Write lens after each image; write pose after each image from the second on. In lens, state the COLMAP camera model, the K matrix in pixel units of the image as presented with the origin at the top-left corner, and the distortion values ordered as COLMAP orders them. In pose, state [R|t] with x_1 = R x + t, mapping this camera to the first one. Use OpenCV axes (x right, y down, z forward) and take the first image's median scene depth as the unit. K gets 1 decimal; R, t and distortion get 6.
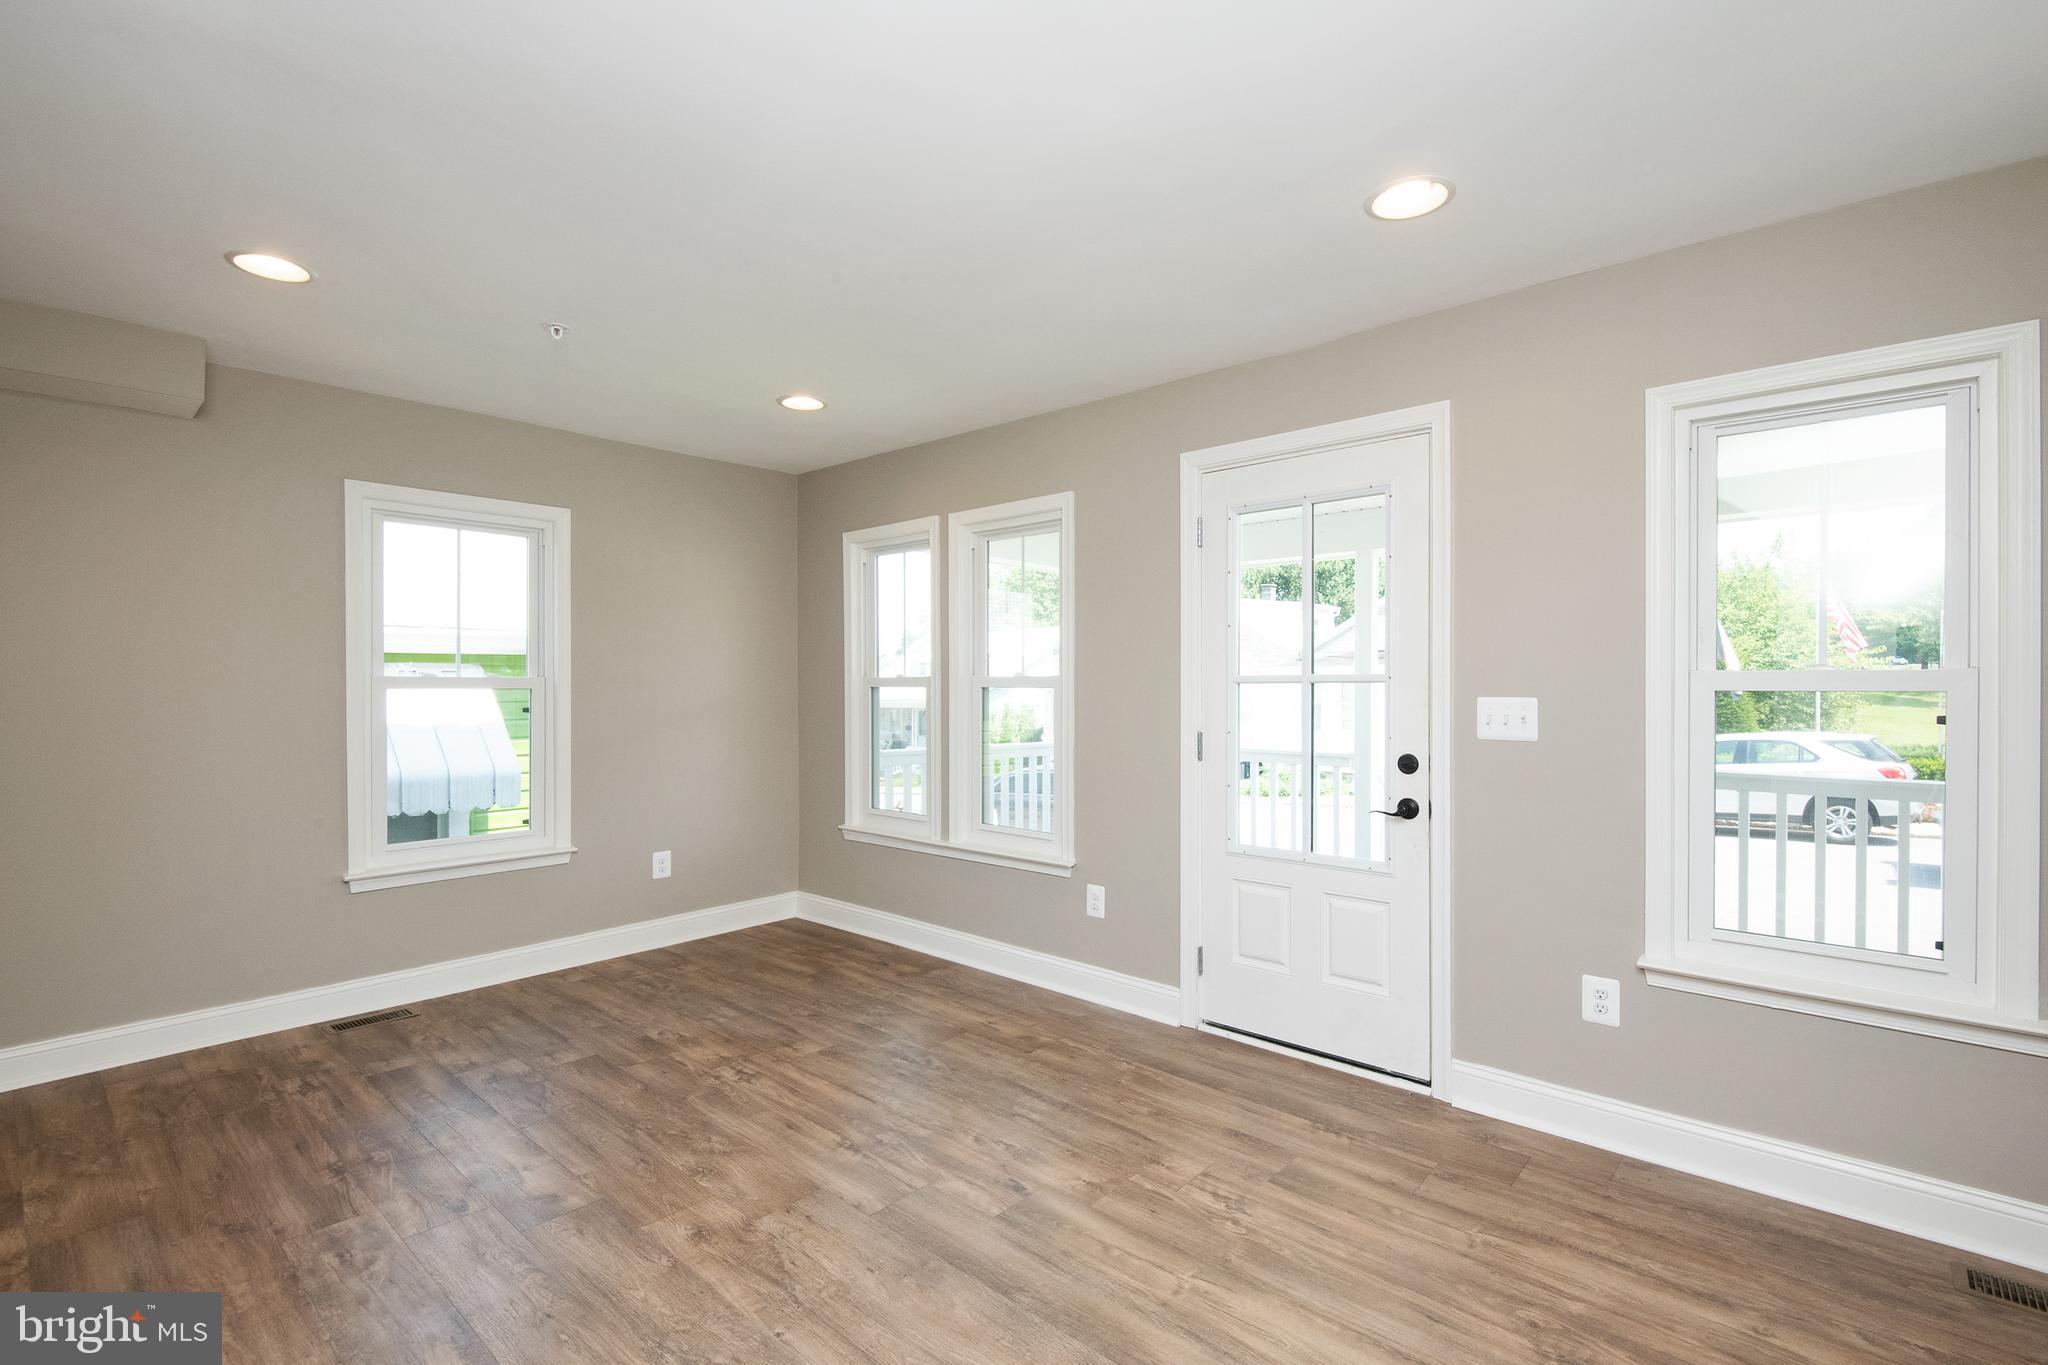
lens RADIAL K [[936.3, 0, 1036.0], [0, 936.3, 685.9], [0, 0, 1]] dist [0.019347, -0.016752]
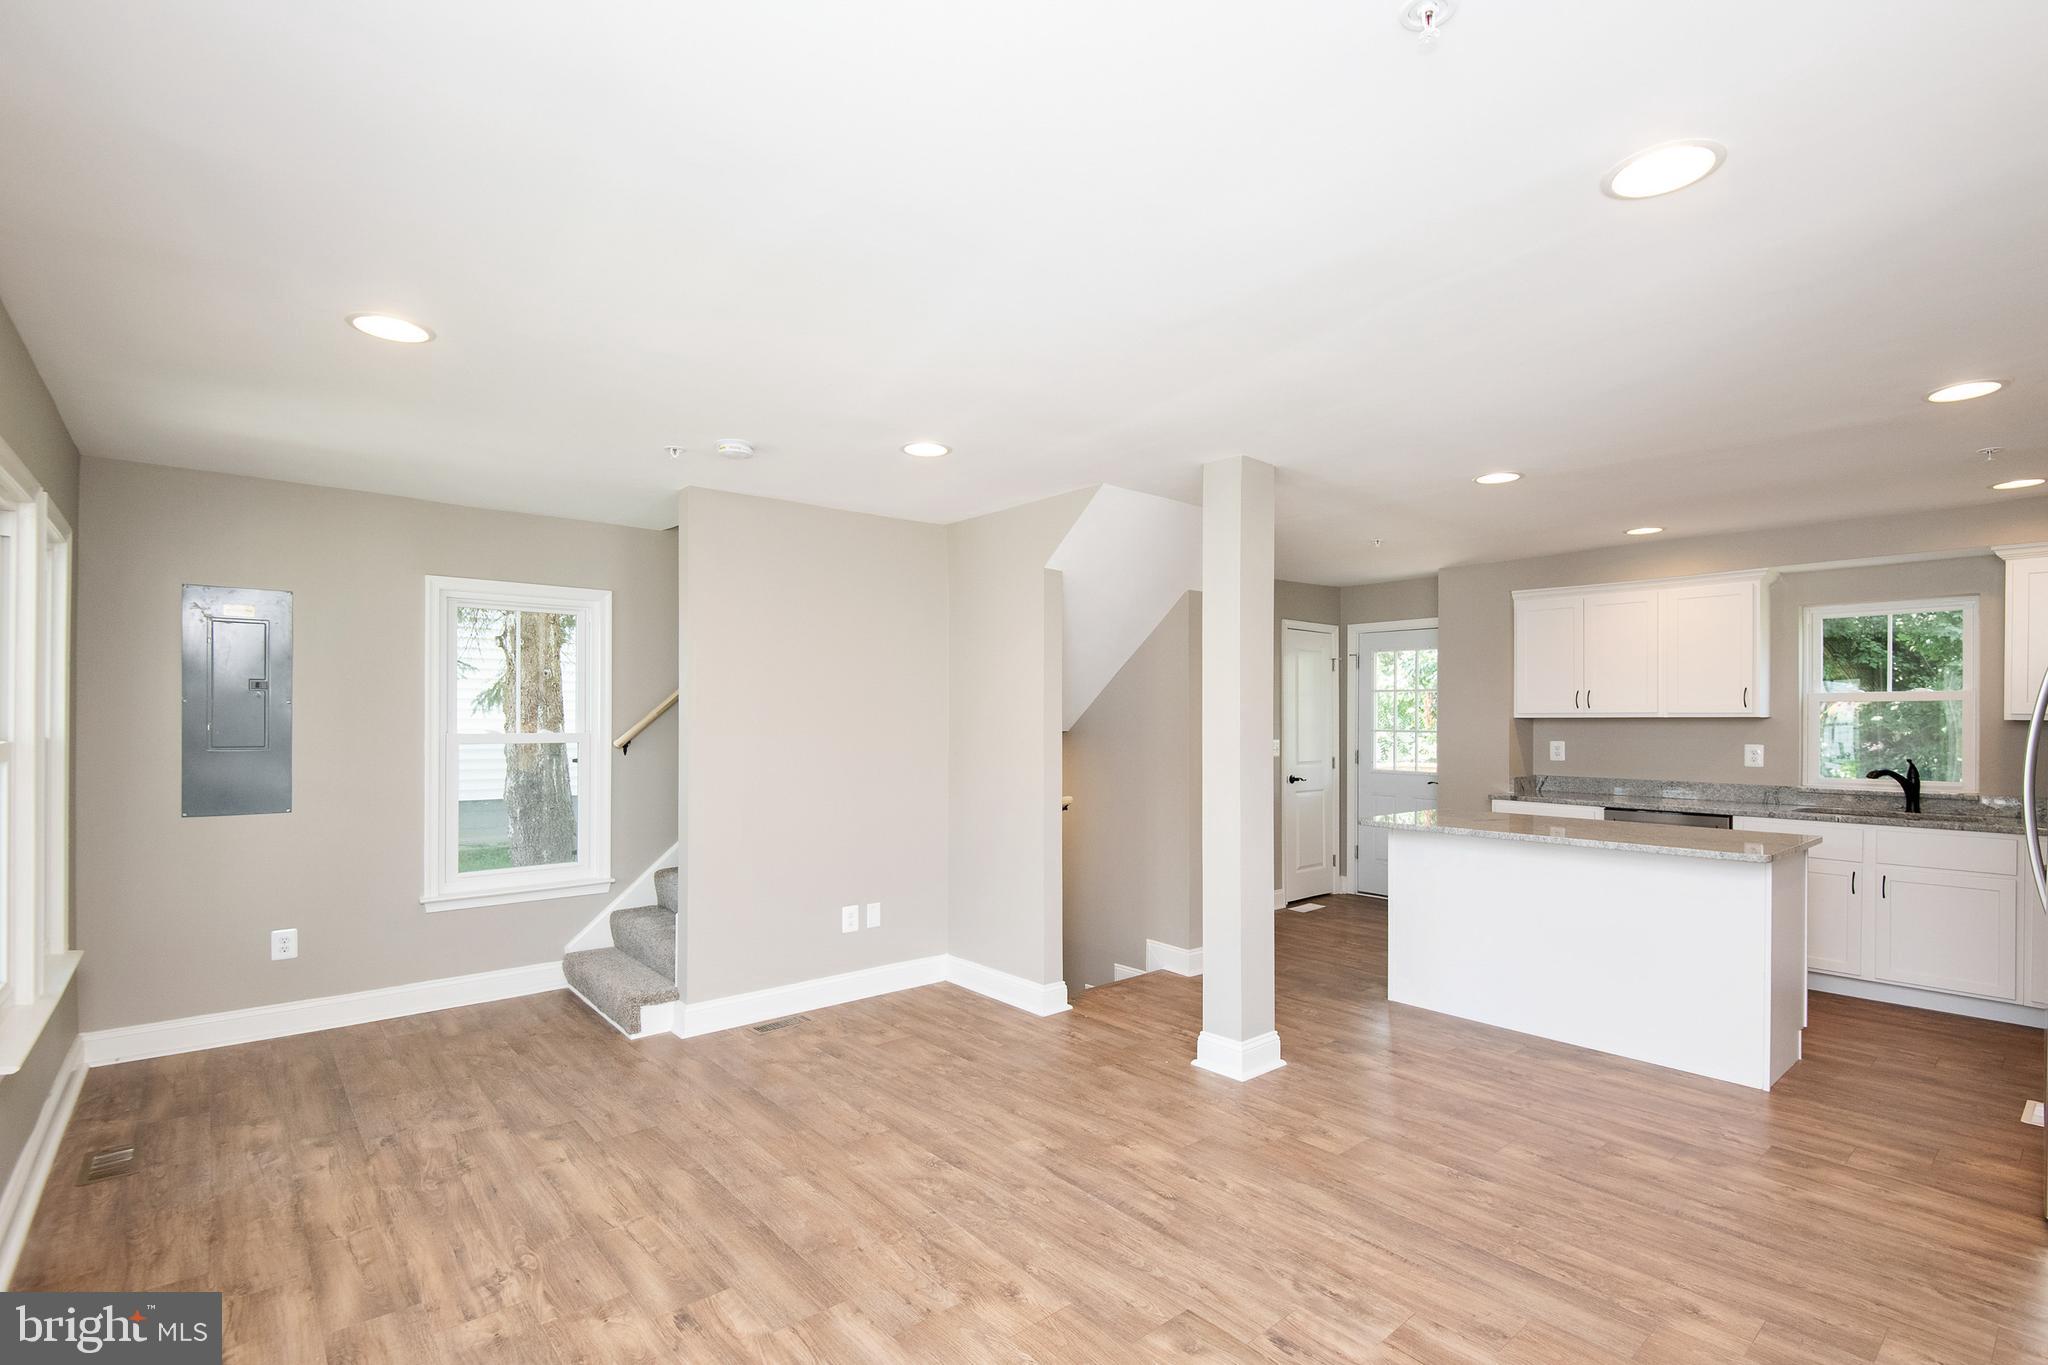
lens RADIAL K [[936.3, 0, 1040.4], [0, 936.3, 722.0], [0, 0, 1]] dist [0.019347, -0.016752]
pose [[-0.991264, -0.002034, 0.131876, -0.397208], [-0.001486, 0.999990, 0.004256, -0.038738], [-0.131884, 0.004023, -0.991257, 1.530833]]
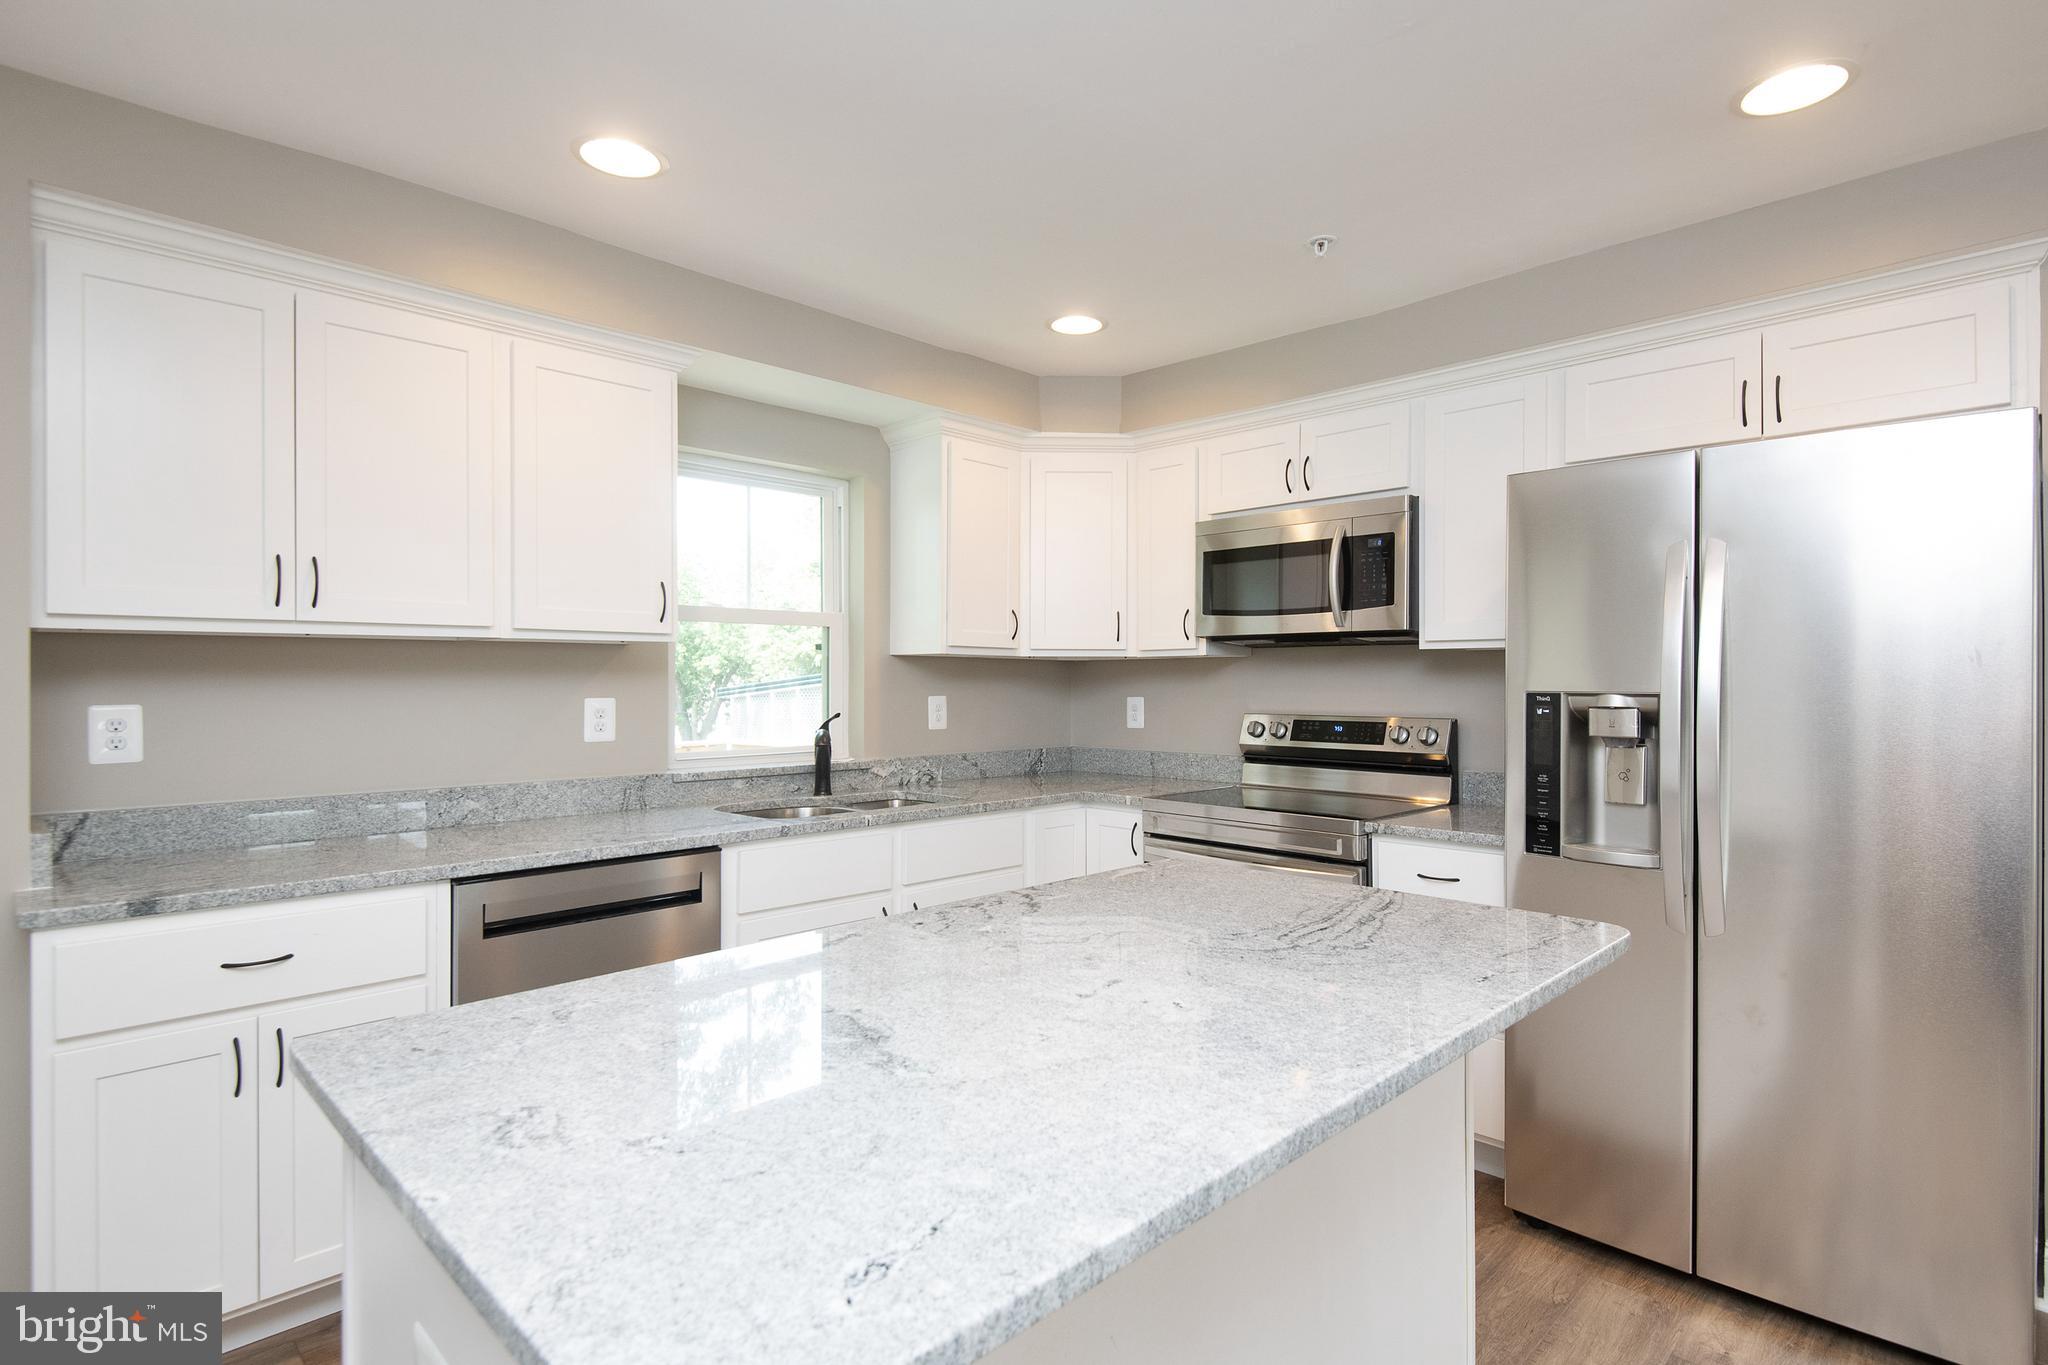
lens RADIAL K [[1039.6, 0, 1034.6], [0, 1039.6, 672.1], [0, 0, 1]] dist [0.029158, -0.016675]
pose [[-0.056861, -0.005011, -0.998370, -0.530836], [-0.001295, 0.999987, -0.004945, -0.009116], [0.998381, 0.001011, -0.056867, -0.044268]]
